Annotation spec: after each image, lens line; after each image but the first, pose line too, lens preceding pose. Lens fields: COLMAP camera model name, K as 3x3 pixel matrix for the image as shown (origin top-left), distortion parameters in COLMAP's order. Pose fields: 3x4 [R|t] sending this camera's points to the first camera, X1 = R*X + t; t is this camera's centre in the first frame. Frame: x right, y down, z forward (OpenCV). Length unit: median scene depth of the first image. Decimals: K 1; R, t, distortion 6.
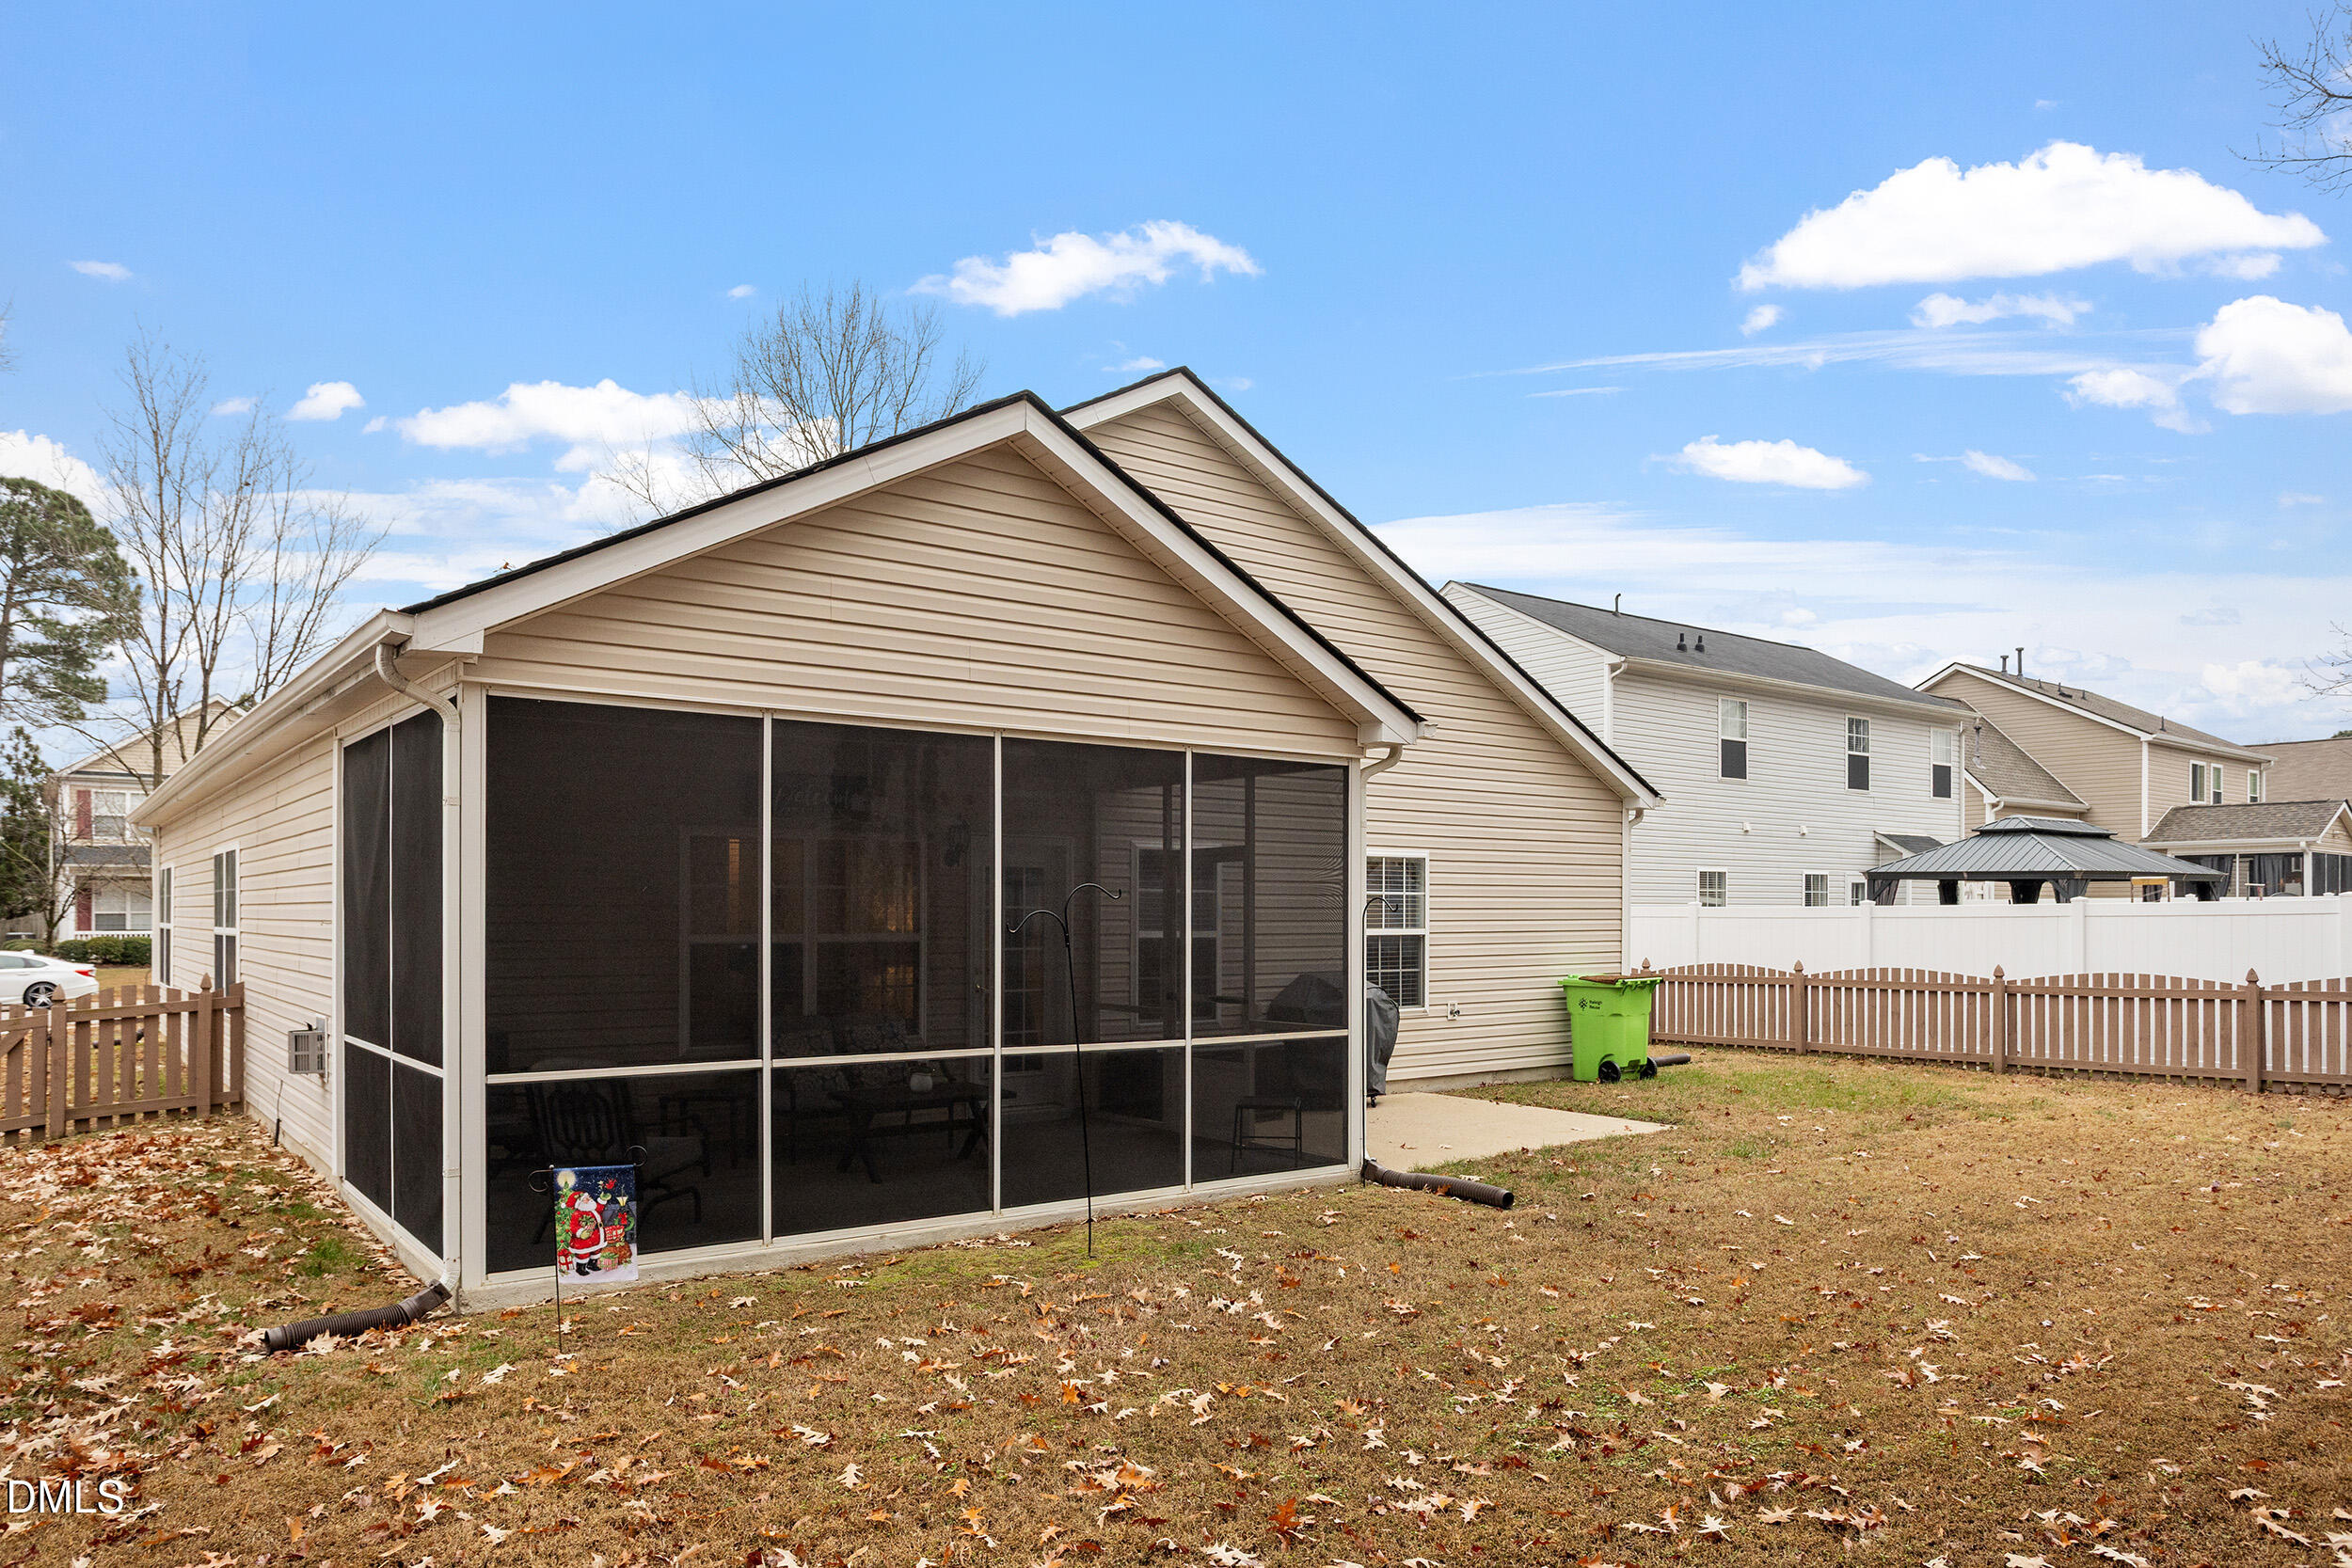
lens RADIAL K [[1559.7, 0, 1176.7], [0, 1559.7, 917.9], [0, 0, 1]] dist [-0.024308, -0.000170]
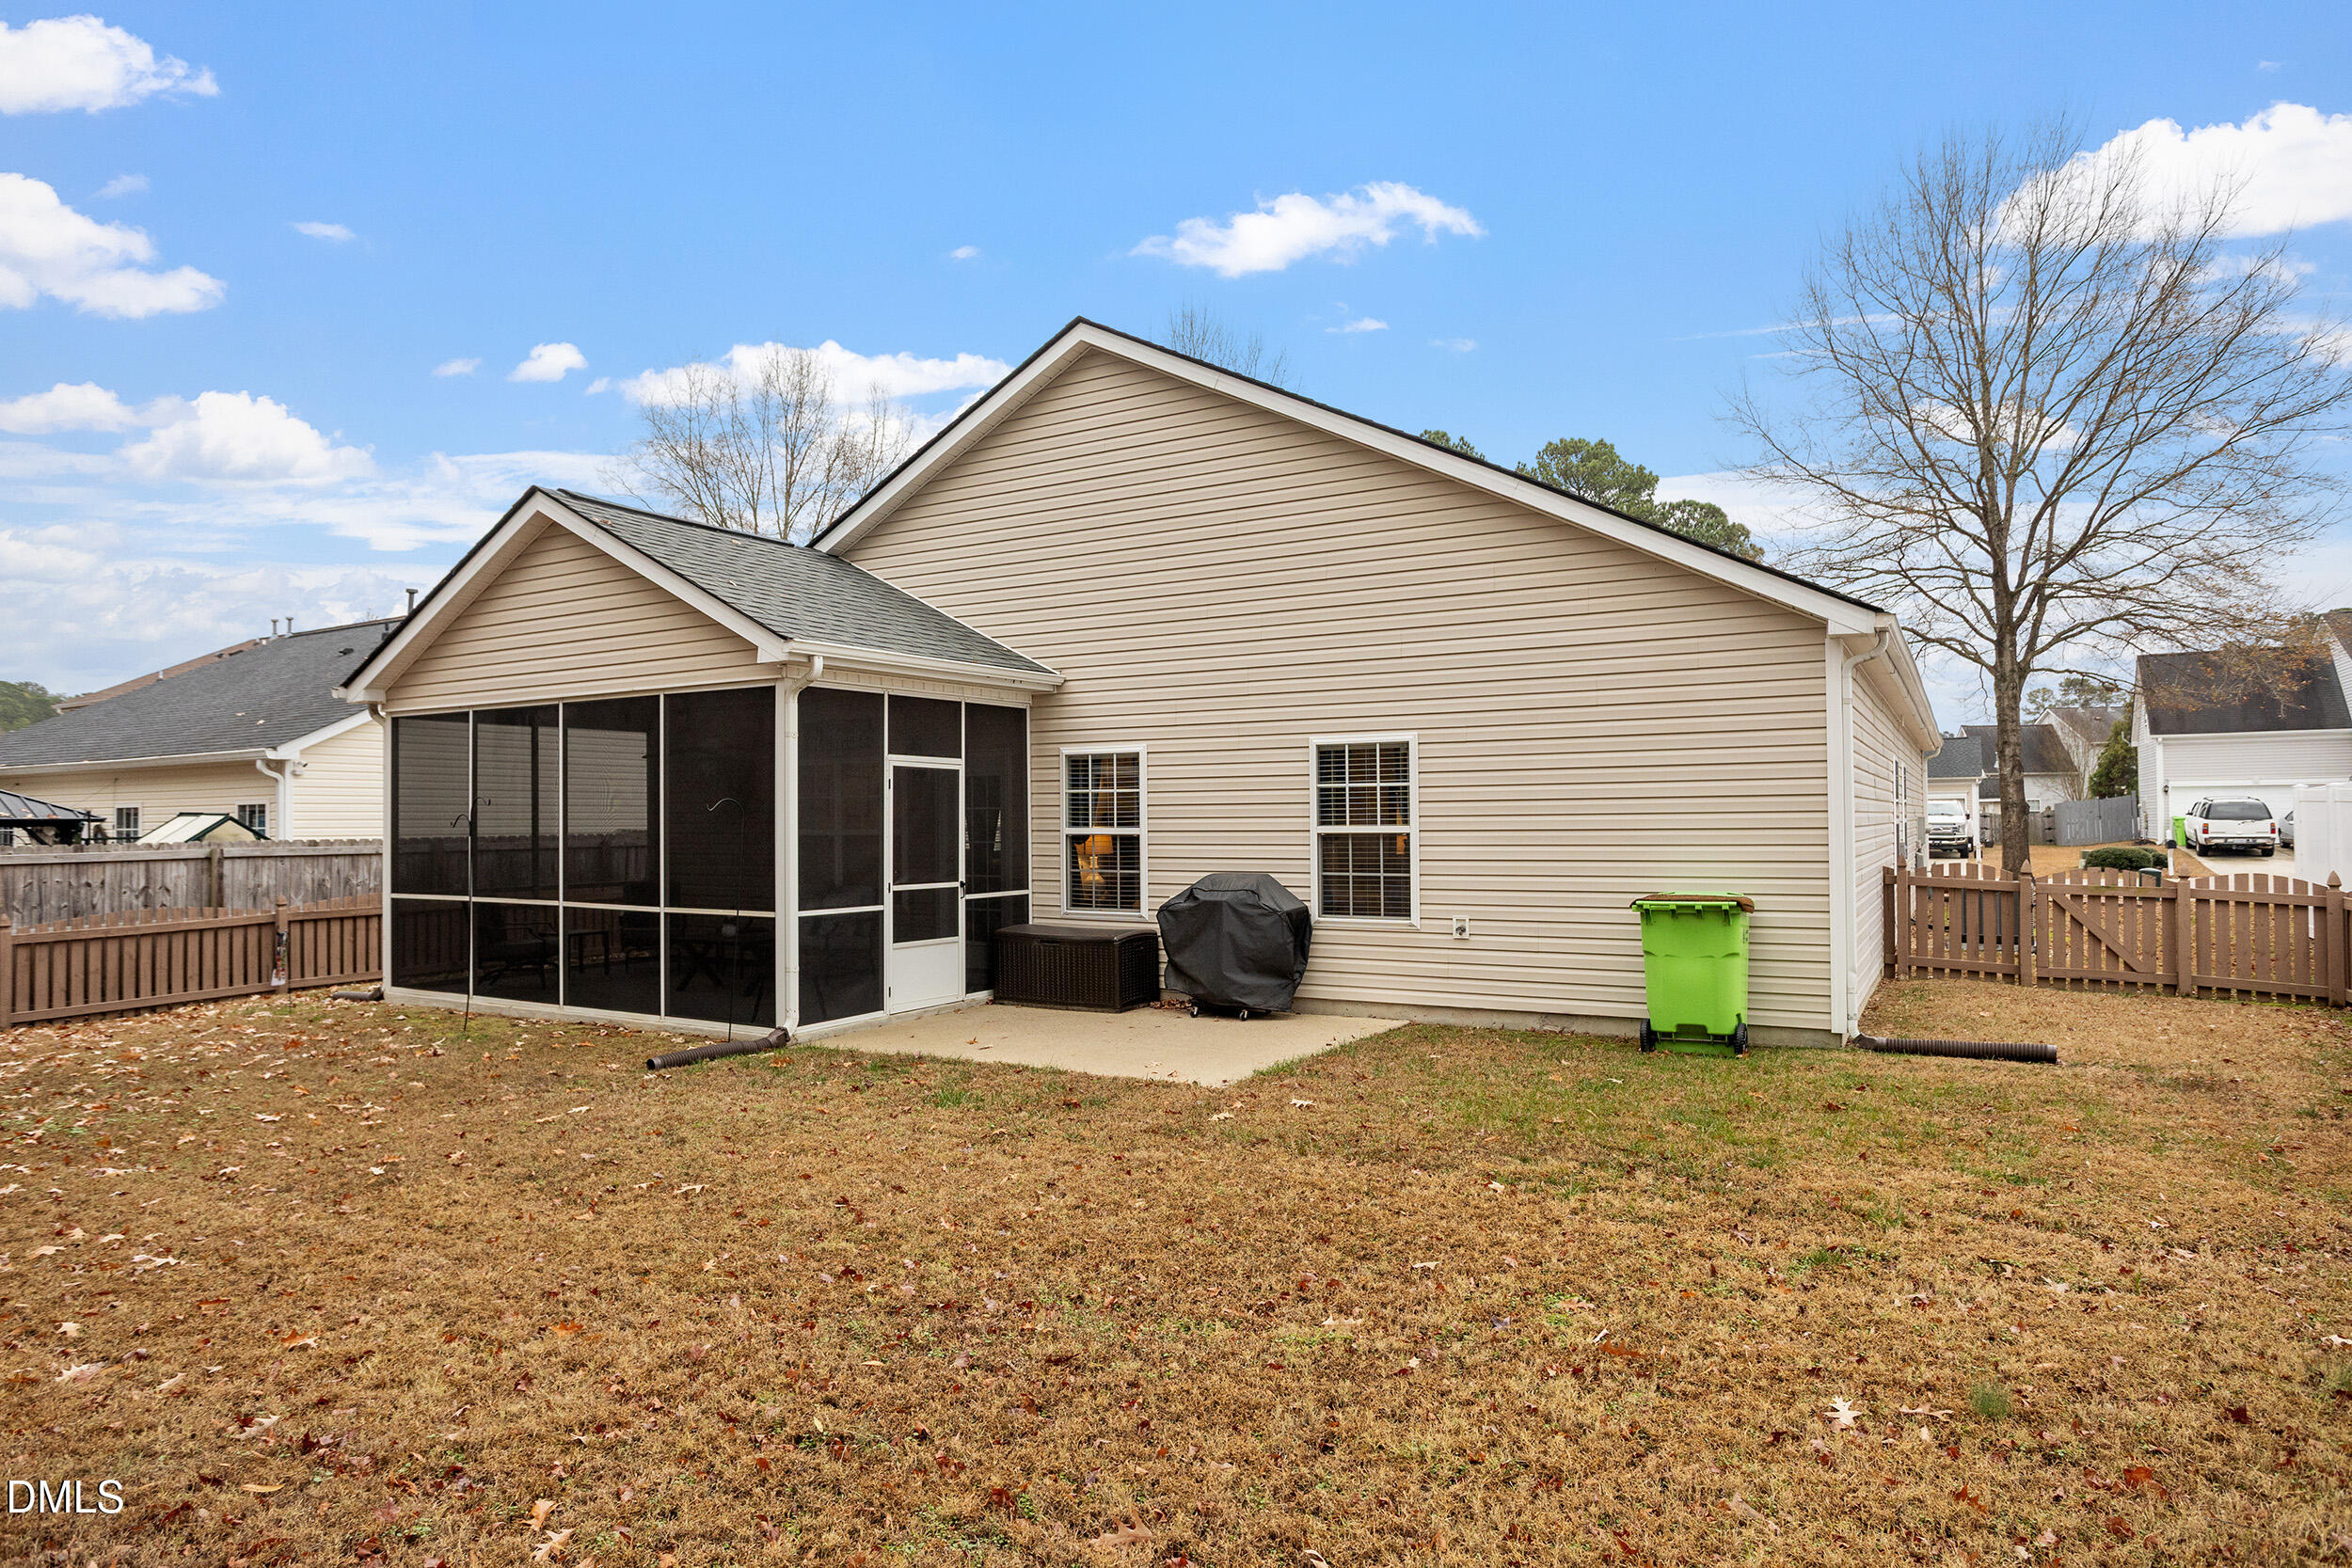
lens RADIAL K [[1389.2, 0, 1173.3], [0, 1389.2, 776.3], [0, 0, 1]] dist [-0.001548, -0.000509]
pose [[0.372379, -0.029061, -0.927626, 0.820347], [0.006164, 0.999565, -0.028840, 0.000751], [0.928060, 0.005021, 0.372396, 0.609875]]
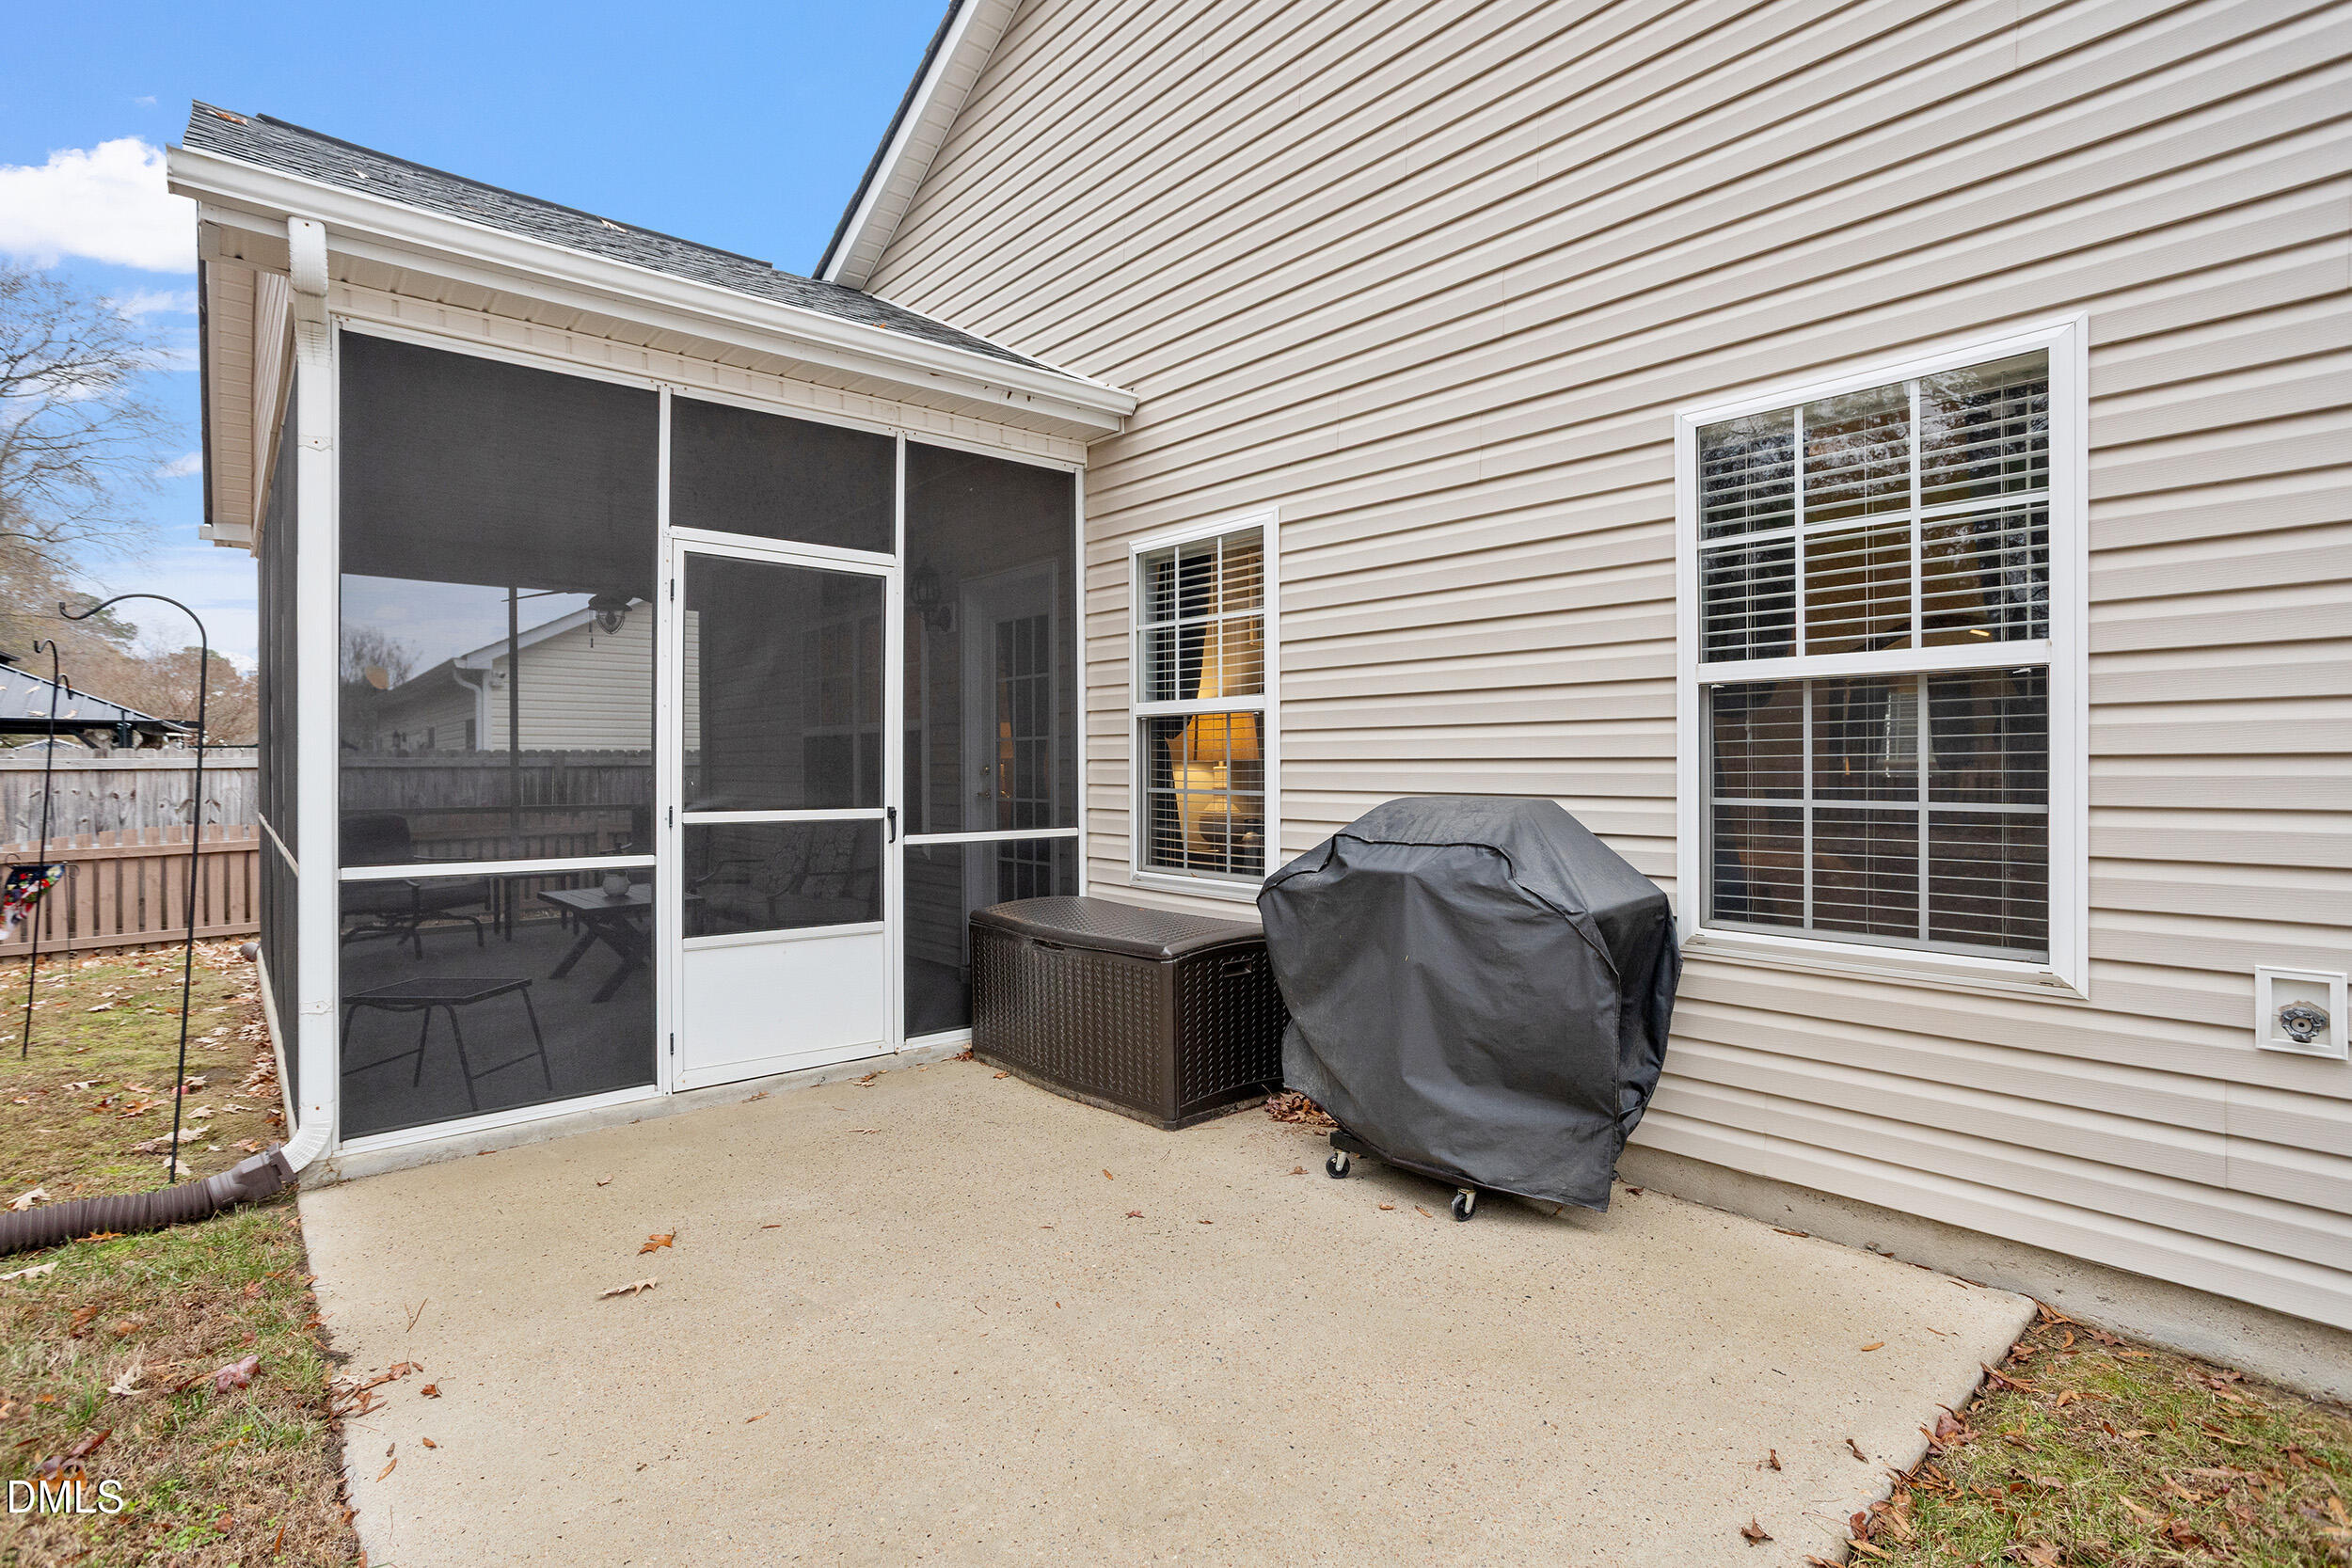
lens RADIAL K [[1142.6, 0, 1175.1], [0, 1142.6, 760.1], [0, 0, 1]] dist [-0.021049, 0.000651]
pose [[0.066382, -0.005480, -0.997779, 0.333451], [-0.000170, 0.999985, -0.005503, 0.026977], [0.997794, 0.000534, 0.066380, 0.862446]]
